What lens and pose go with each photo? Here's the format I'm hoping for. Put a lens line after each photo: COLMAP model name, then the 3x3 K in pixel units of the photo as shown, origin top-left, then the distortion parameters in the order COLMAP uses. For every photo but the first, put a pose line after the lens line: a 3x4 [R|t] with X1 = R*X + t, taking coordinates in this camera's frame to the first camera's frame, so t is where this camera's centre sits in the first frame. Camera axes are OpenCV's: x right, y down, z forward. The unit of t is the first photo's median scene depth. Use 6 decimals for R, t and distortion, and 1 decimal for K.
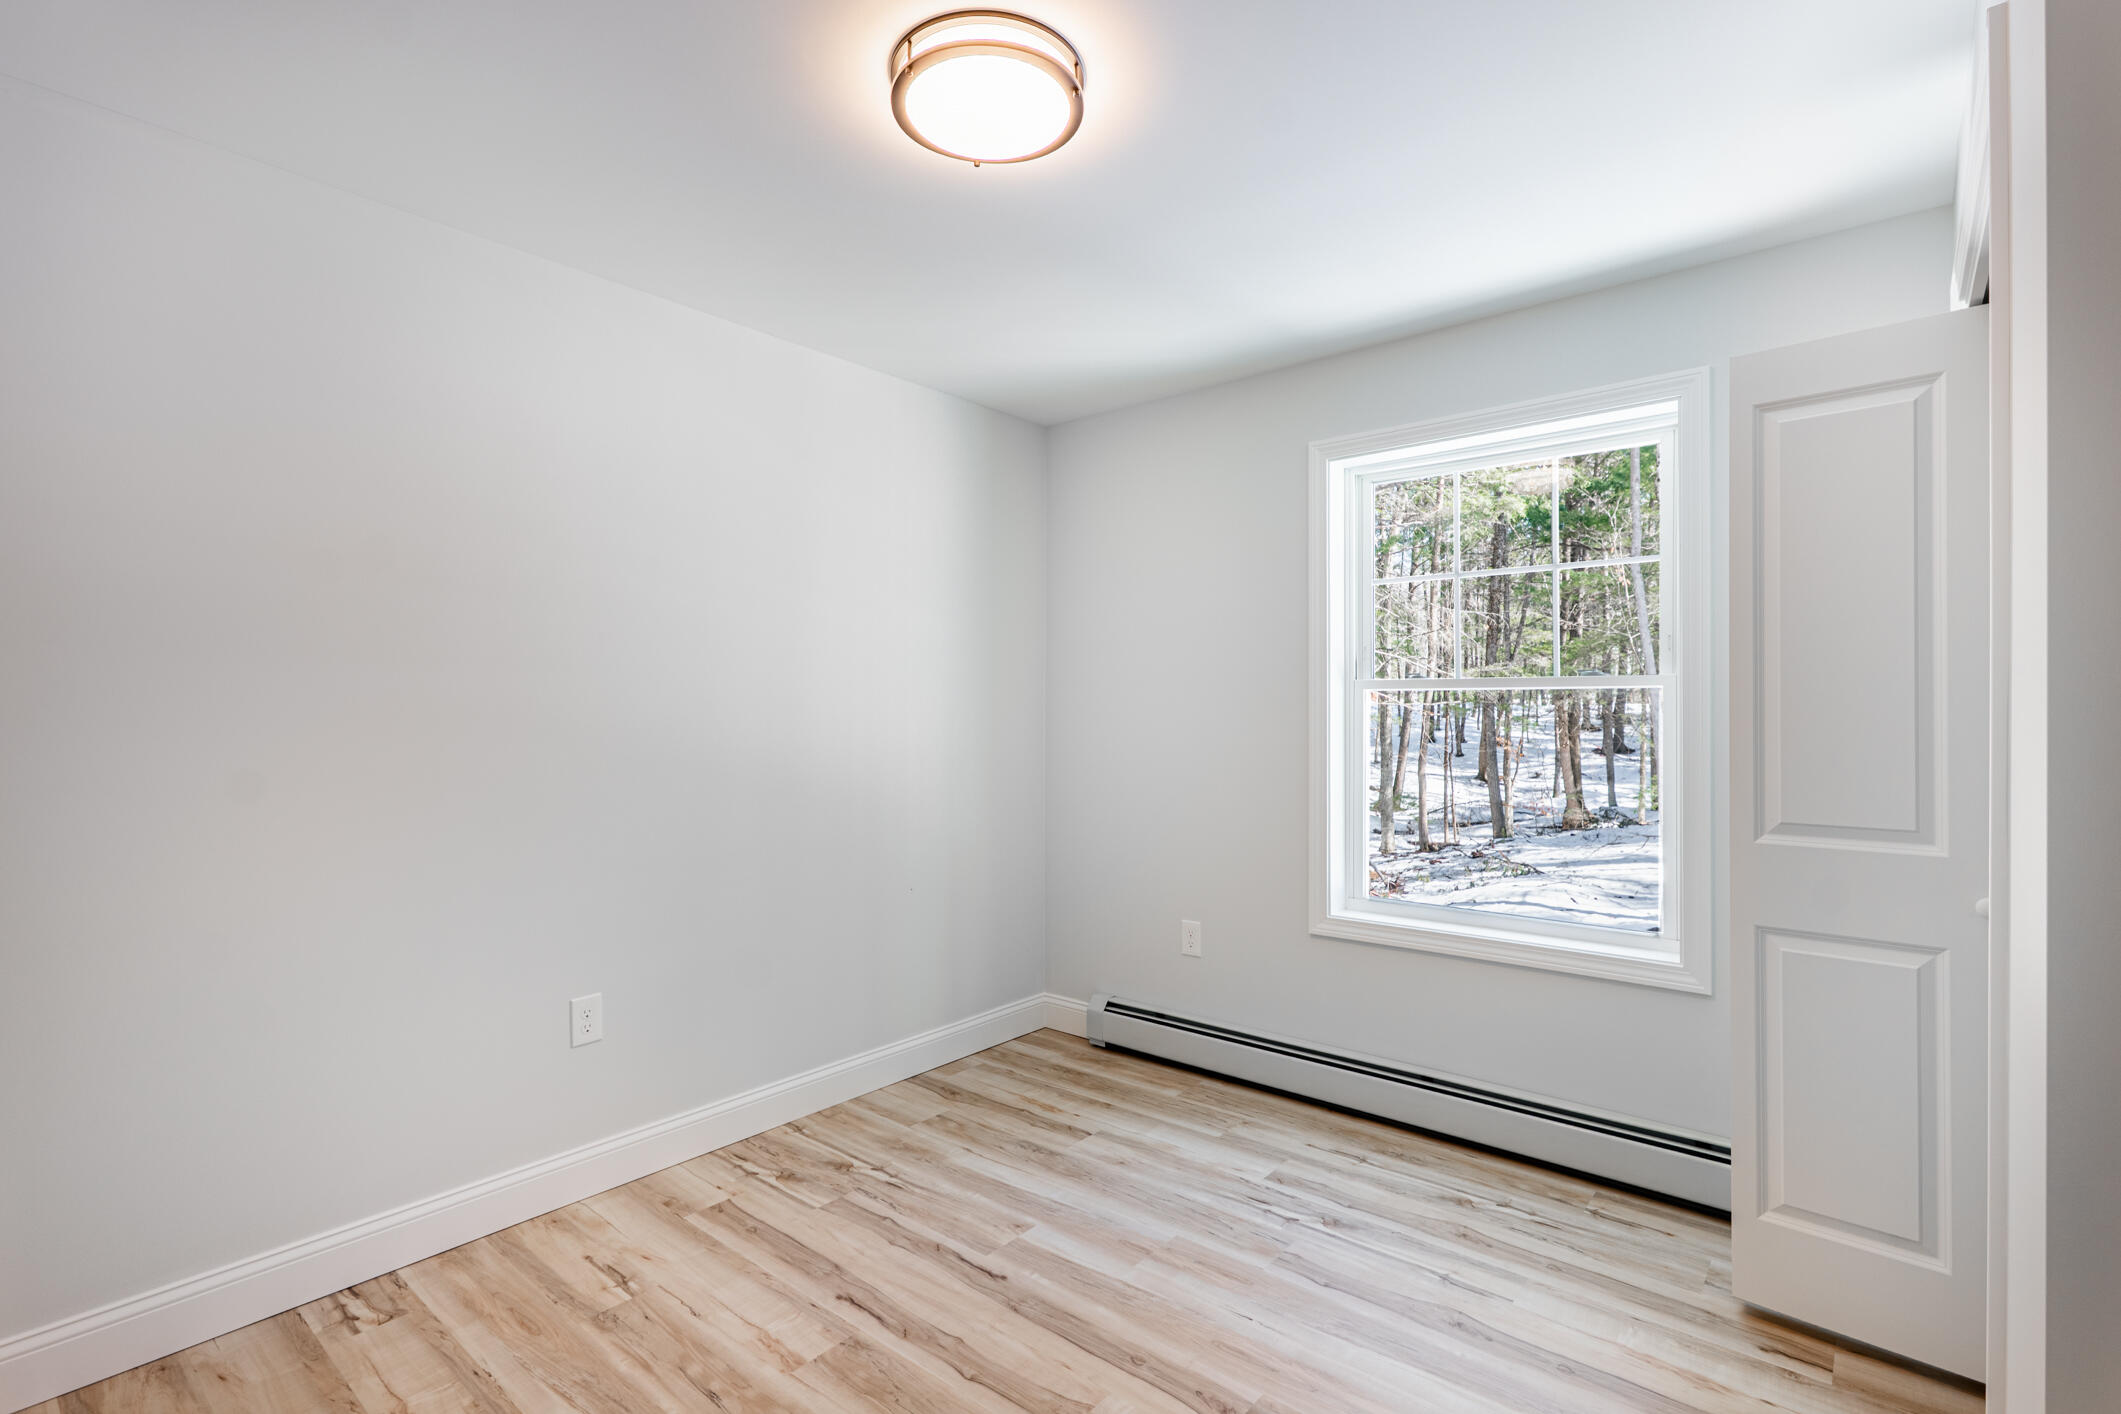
lens RADIAL K [[984.4, 0, 1060.5], [0, 984.4, 707.0], [0, 0, 1]] dist [0.014553, -0.000533]
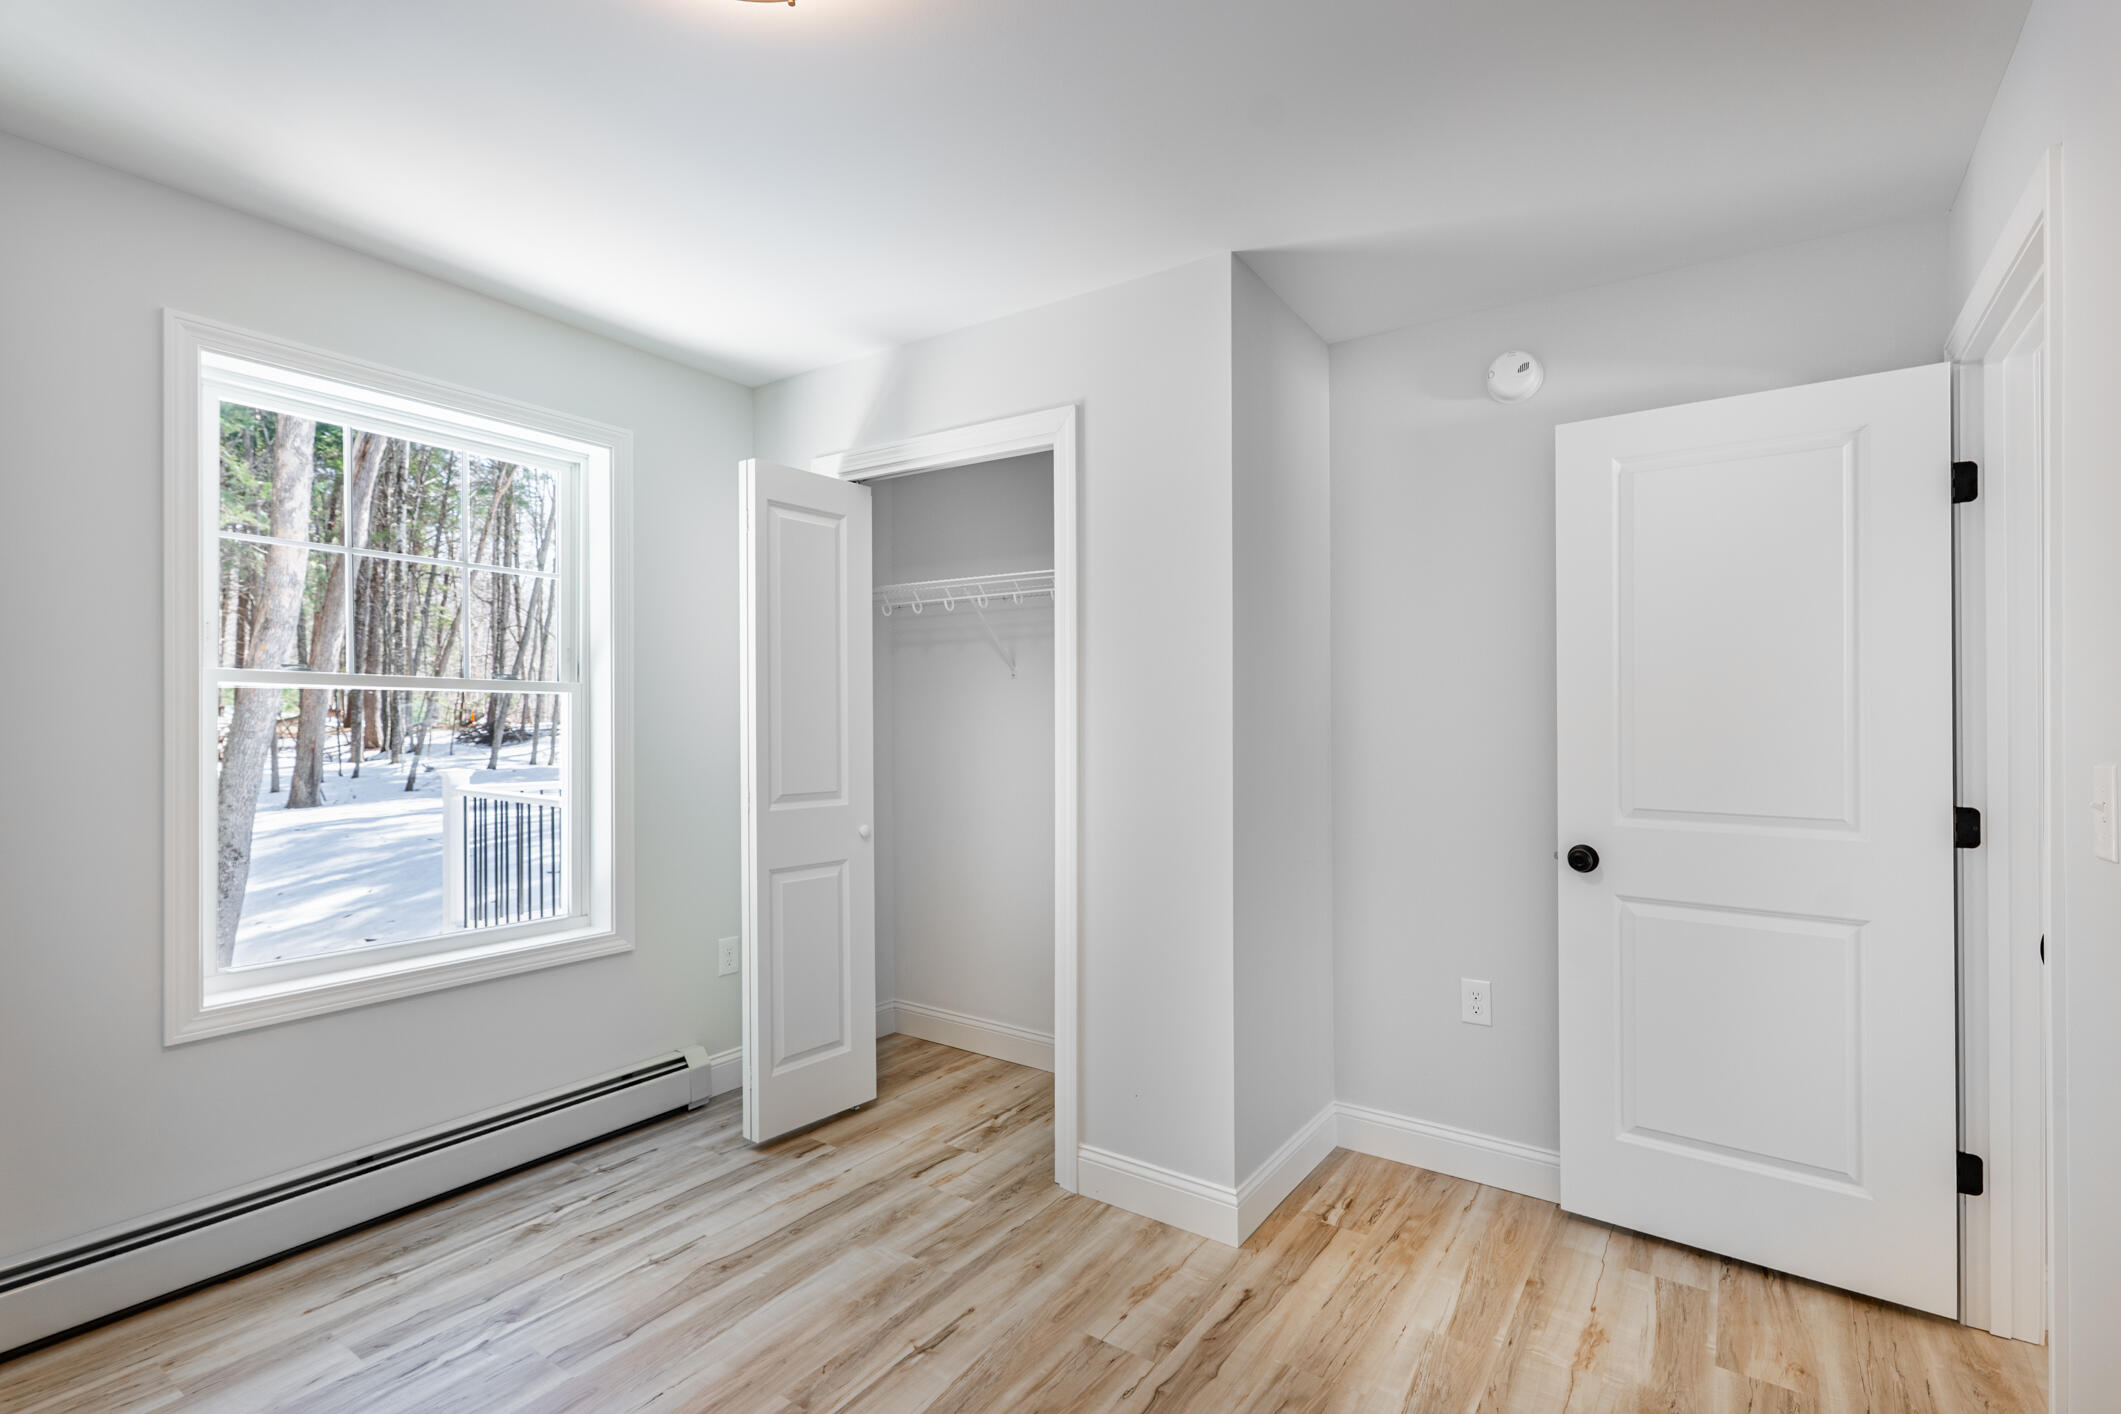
lens RADIAL K [[988.6, 0, 1063.6], [0, 988.6, 716.9], [0, 0, 1]] dist [0.003516, -0.000369]
pose [[-0.103615, 0.005017, 0.994605, -0.611212], [-0.013120, 0.999893, -0.006411, 0.005788], [-0.994531, -0.013713, -0.103538, 0.611540]]
